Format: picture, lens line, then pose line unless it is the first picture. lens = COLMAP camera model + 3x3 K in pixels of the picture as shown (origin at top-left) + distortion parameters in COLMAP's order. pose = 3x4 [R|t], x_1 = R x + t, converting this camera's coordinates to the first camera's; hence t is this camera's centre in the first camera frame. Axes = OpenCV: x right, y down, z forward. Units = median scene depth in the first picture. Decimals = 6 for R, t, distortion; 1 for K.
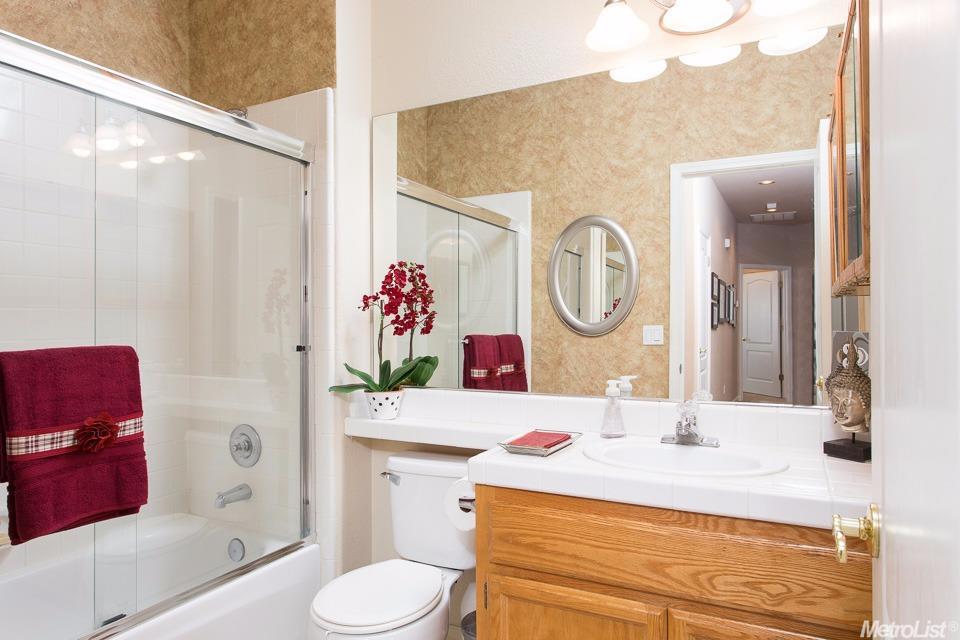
lens RADIAL K [[628.8, 0, 480.0], [0, 628.8, 320.0], [0, 0, 1]] dist [-0.002782, -0.000654]
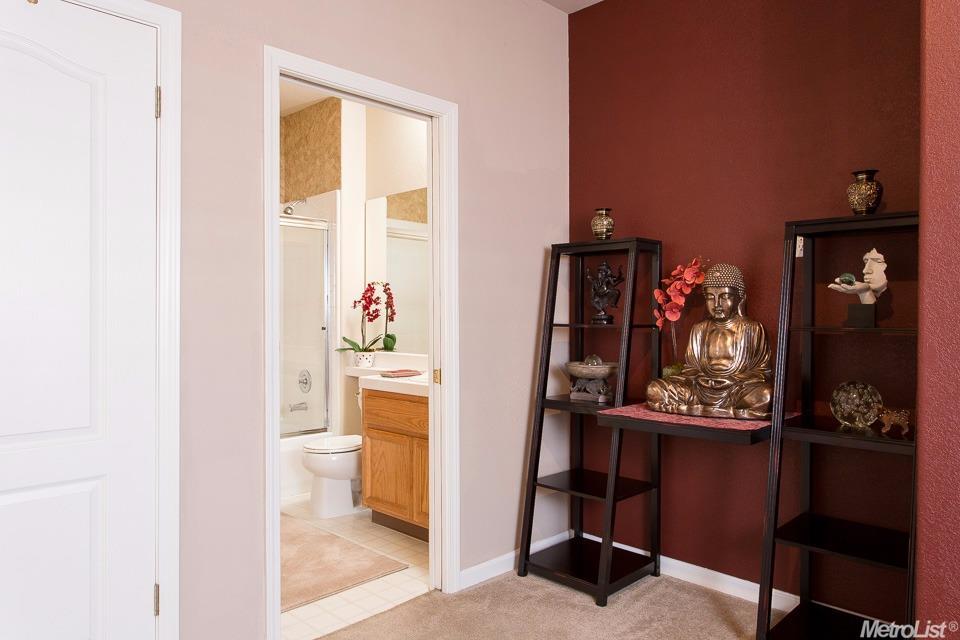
lens RADIAL K [[661.1, 0, 479.6], [0, 661.1, 324.0], [0, 0, 1]] dist [-0.003151, 0.000168]
pose [[0.952526, 0.010601, -0.304274, 0.763811], [-0.006853, 0.999887, 0.013380, 0.001906], [0.304381, -0.010660, 0.952491, -0.752122]]
